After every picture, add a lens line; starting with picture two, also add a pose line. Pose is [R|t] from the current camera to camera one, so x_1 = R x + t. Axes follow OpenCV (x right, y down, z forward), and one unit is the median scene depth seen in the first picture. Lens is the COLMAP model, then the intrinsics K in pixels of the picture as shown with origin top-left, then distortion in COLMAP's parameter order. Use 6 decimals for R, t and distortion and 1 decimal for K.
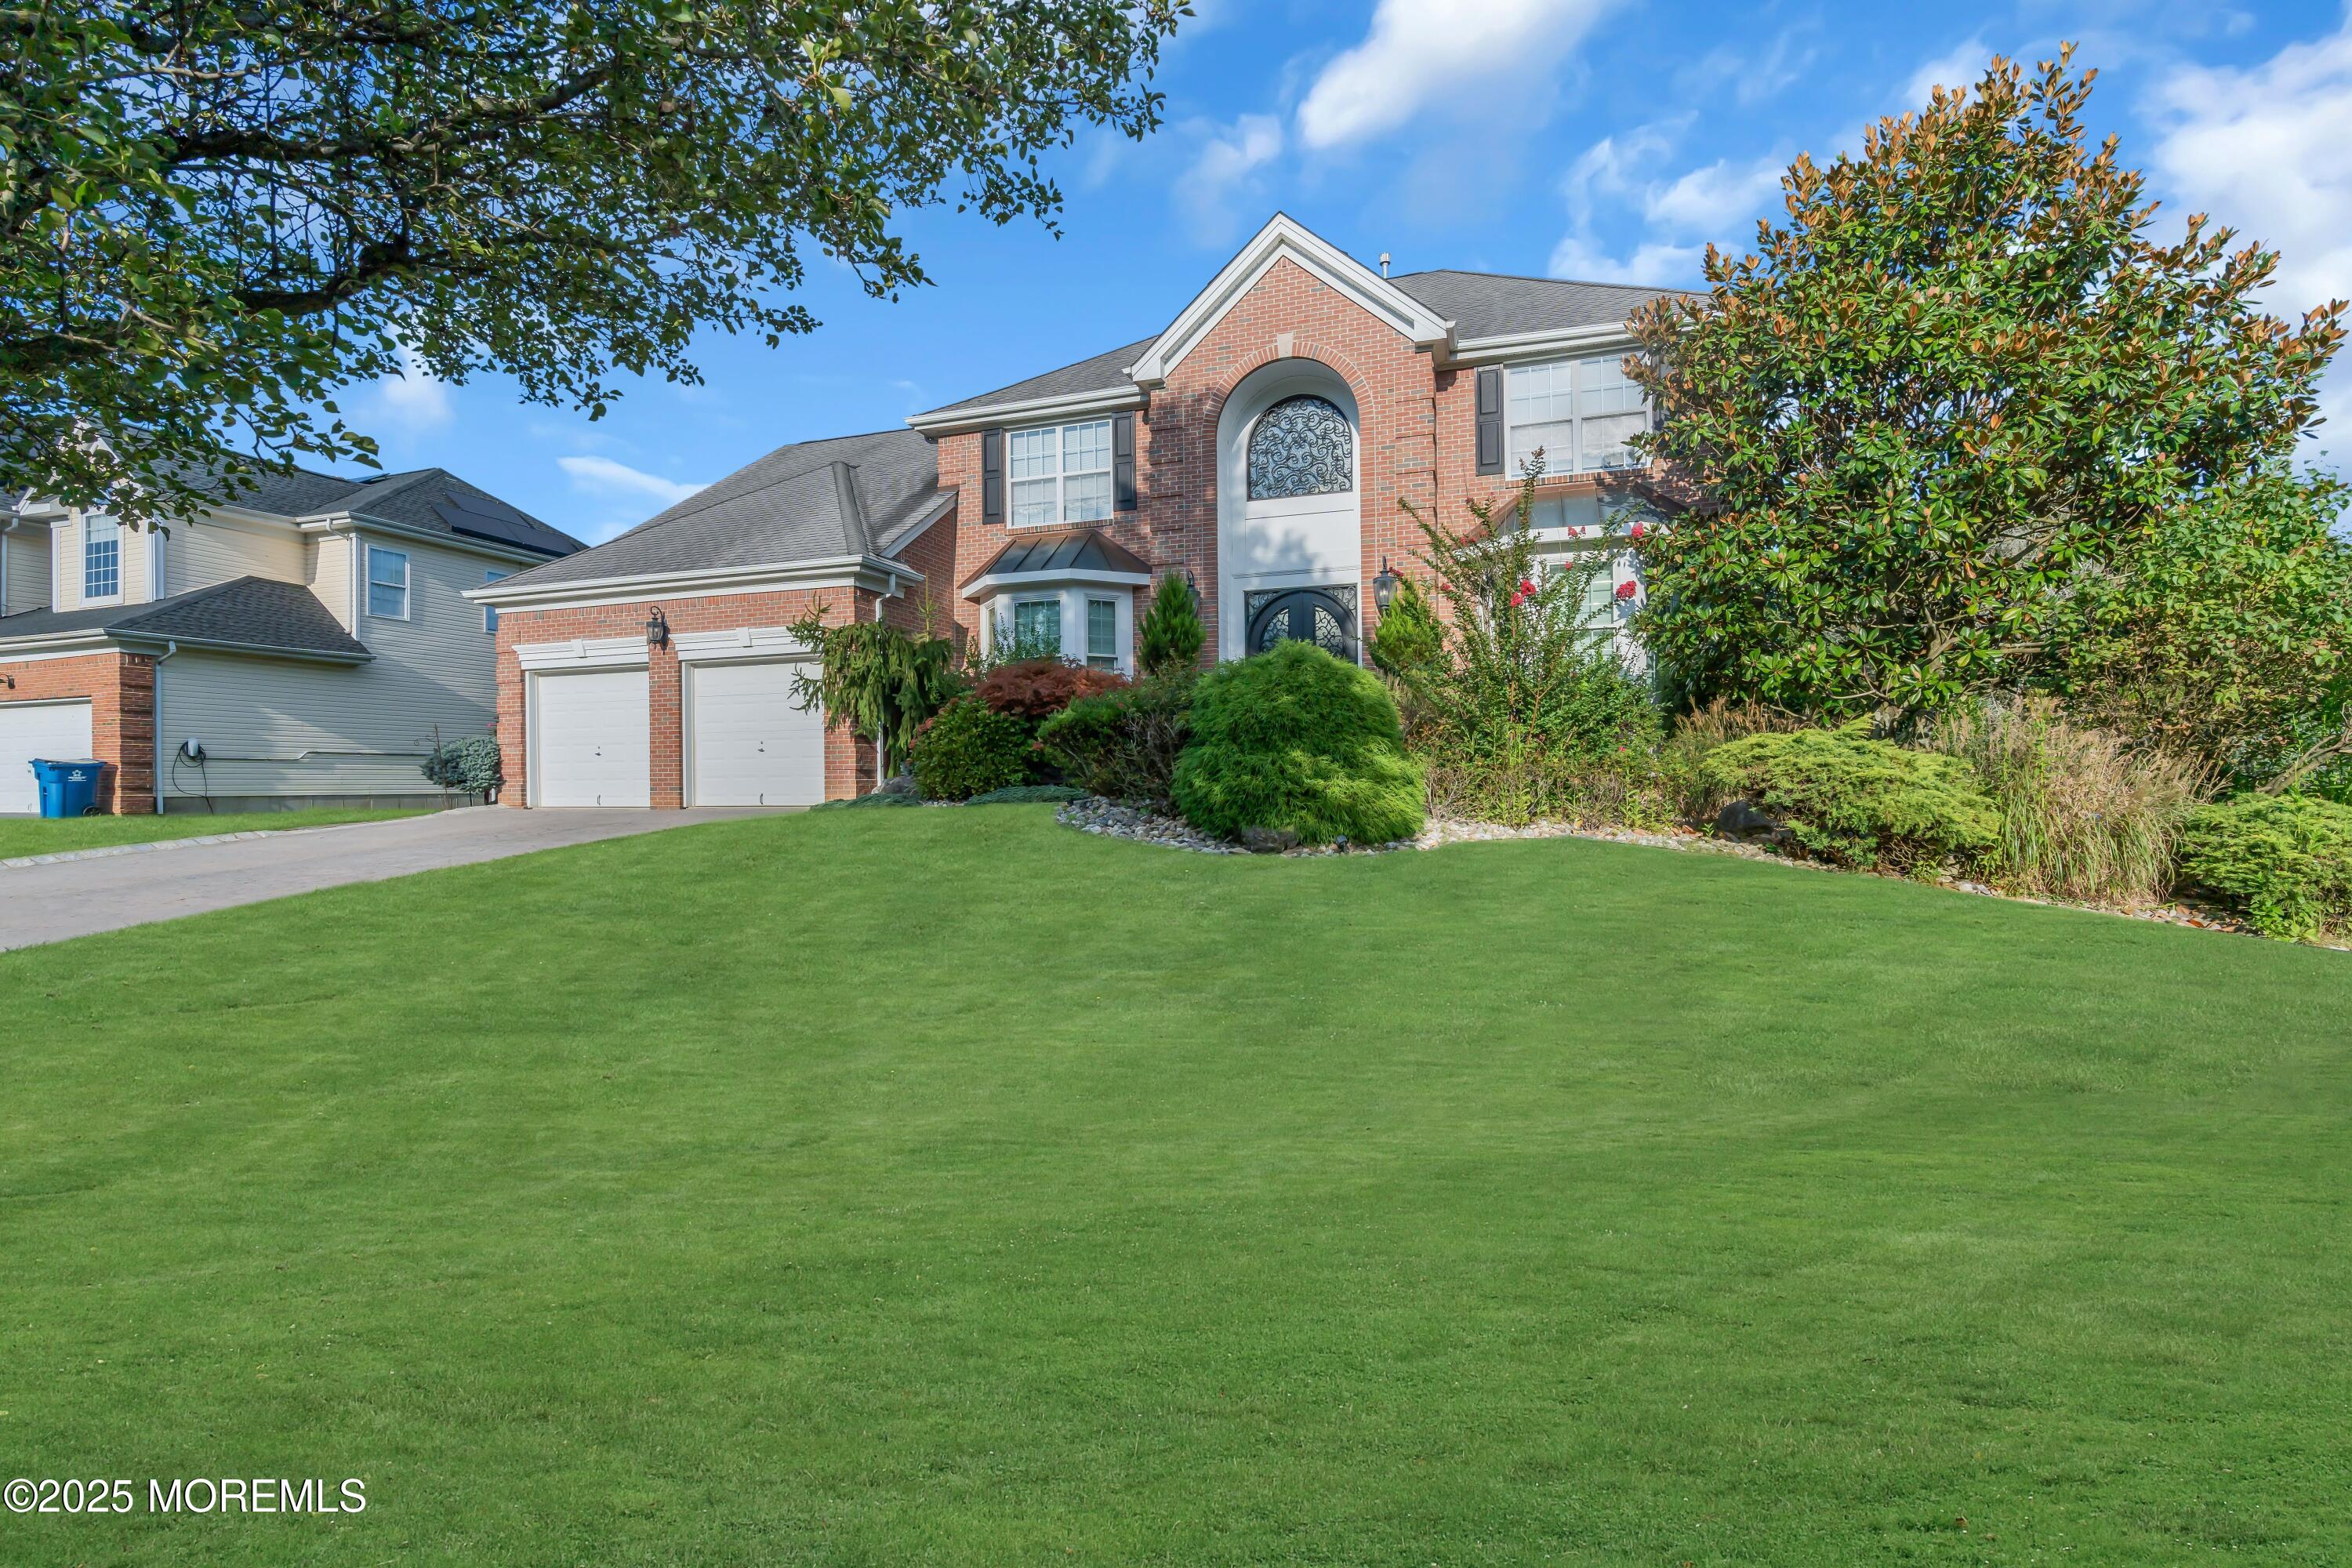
lens RADIAL K [[1050.8, 0, 1180.4], [0, 1050.8, 780.4], [0, 0, 1]] dist [-0.004893, 0.001465]
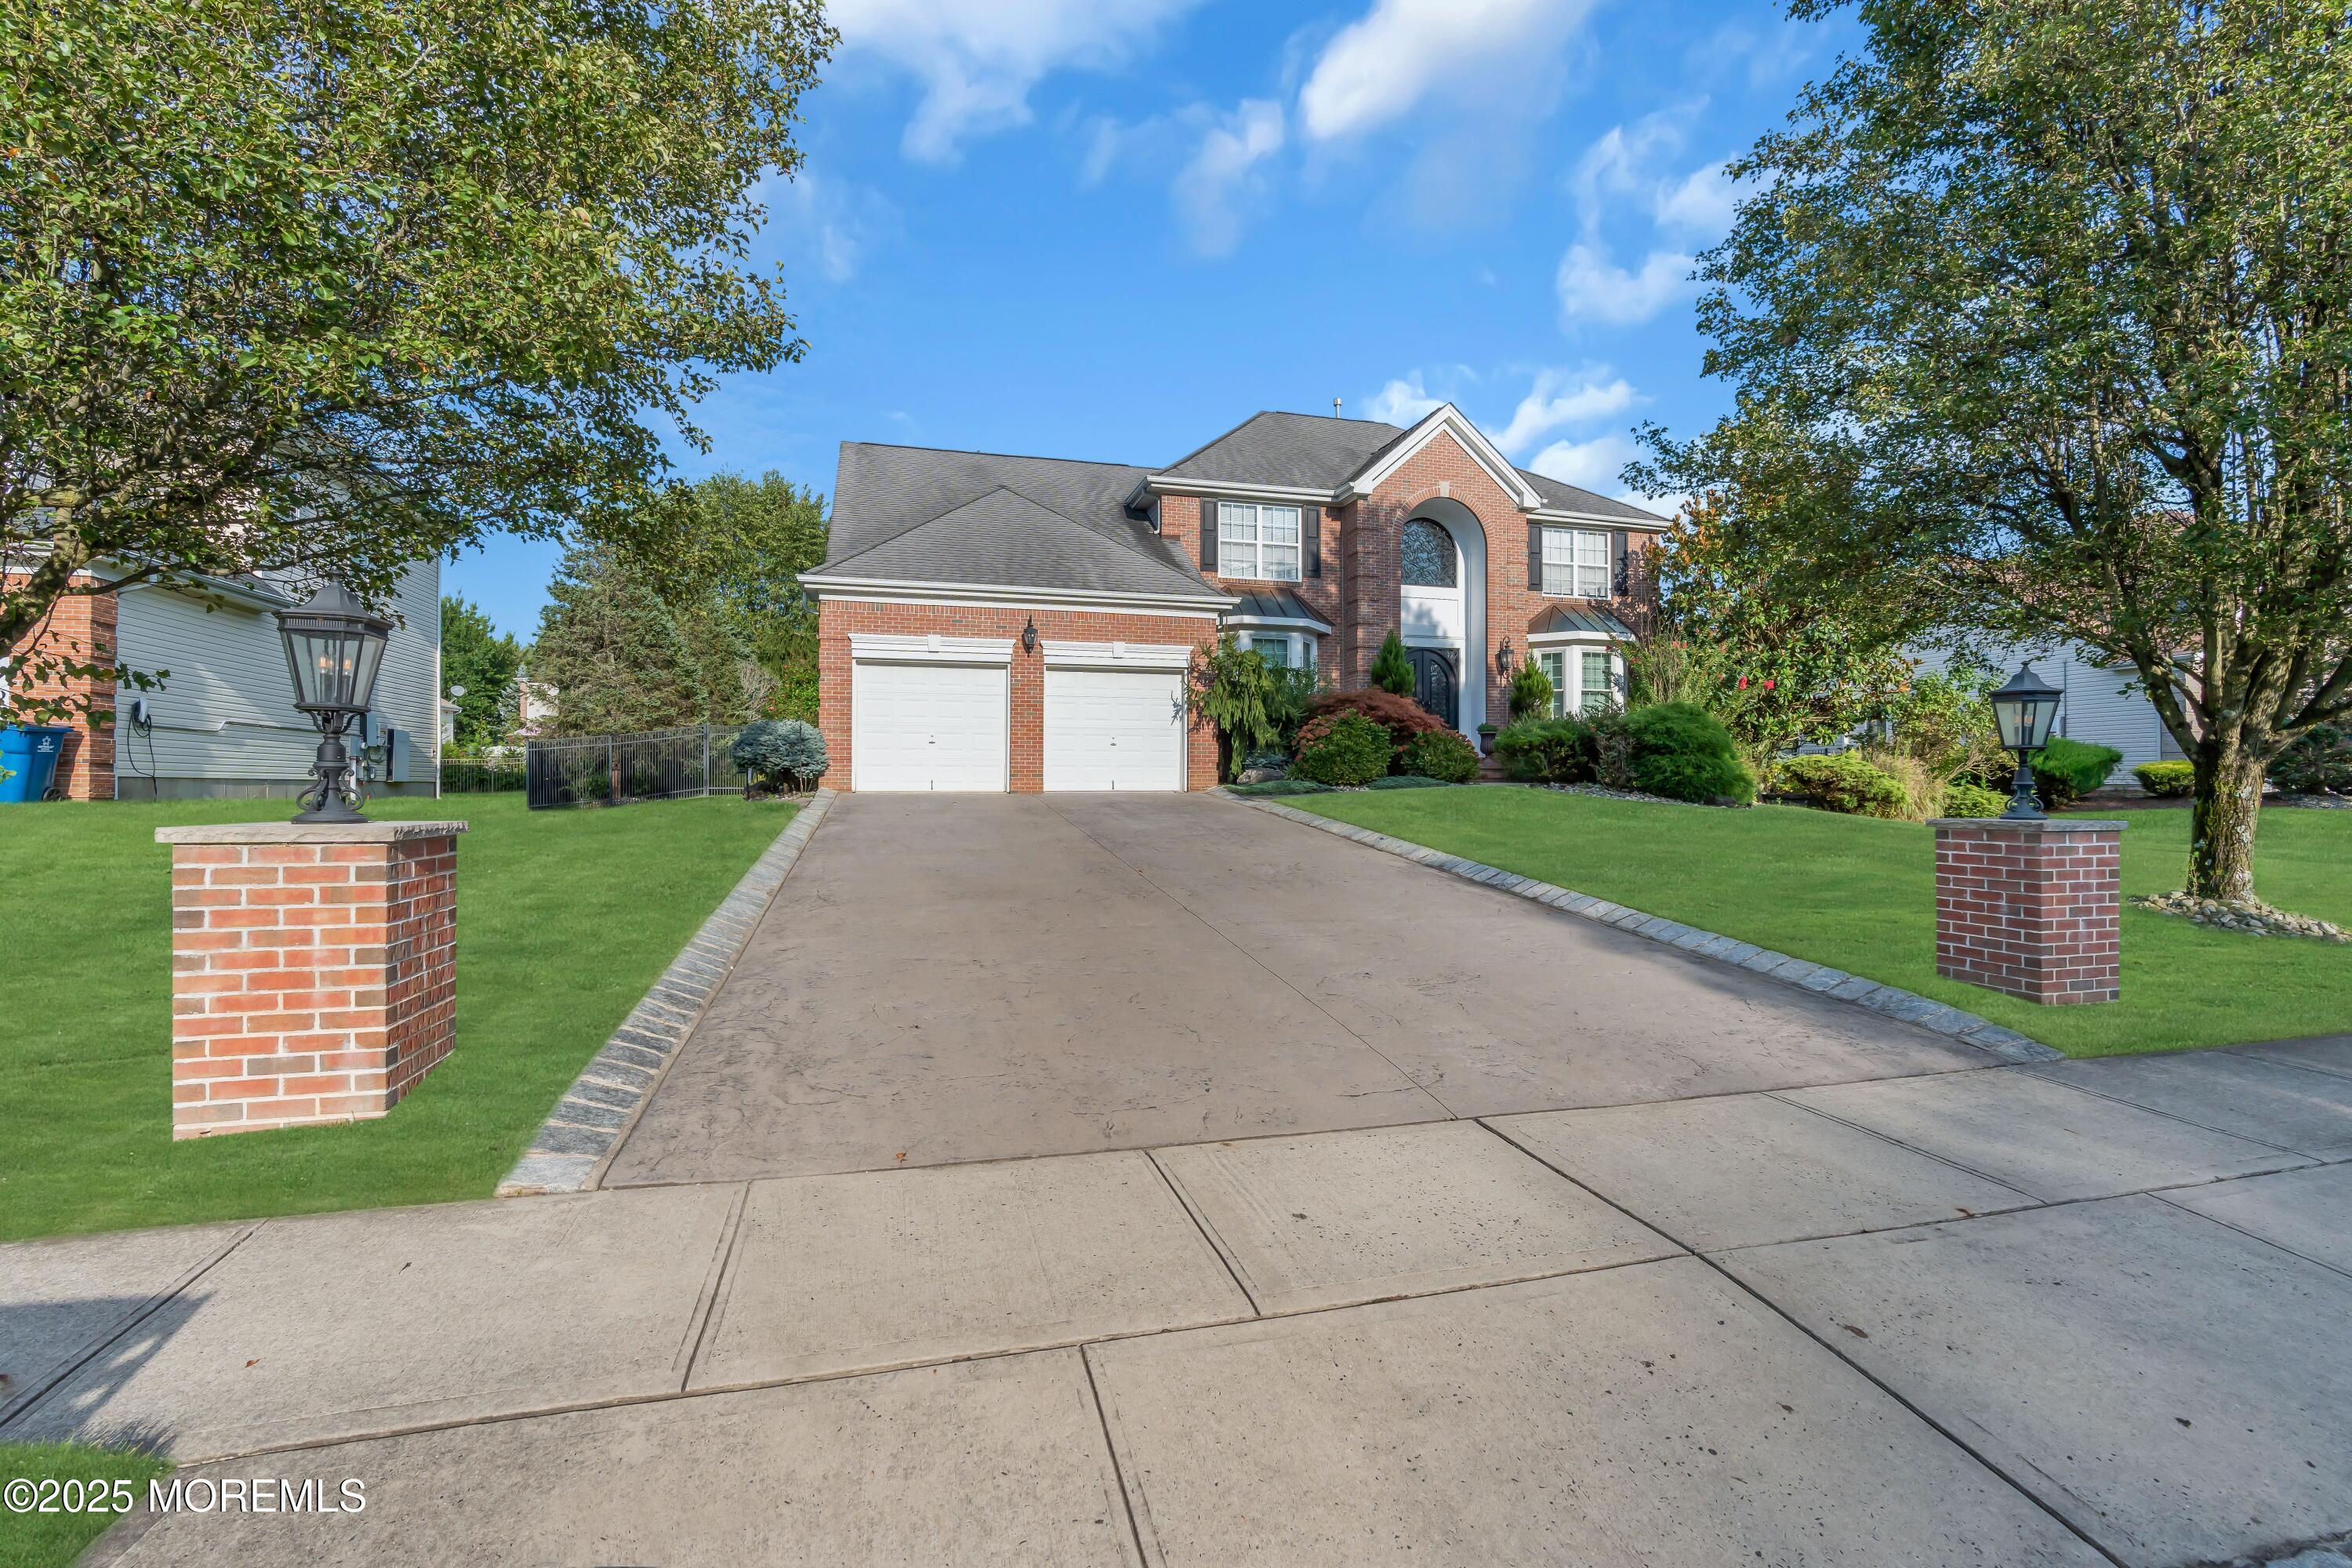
lens RADIAL K [[1050.8, 0, 1182.7], [0, 1050.8, 784.0], [0, 0, 1]] dist [-0.004893, 0.001465]
pose [[0.822542, 0.011796, 0.568582, -0.986581], [-0.010688, 0.999929, -0.005283, 0.021013], [-0.568604, -0.001732, 0.822610, -0.028778]]
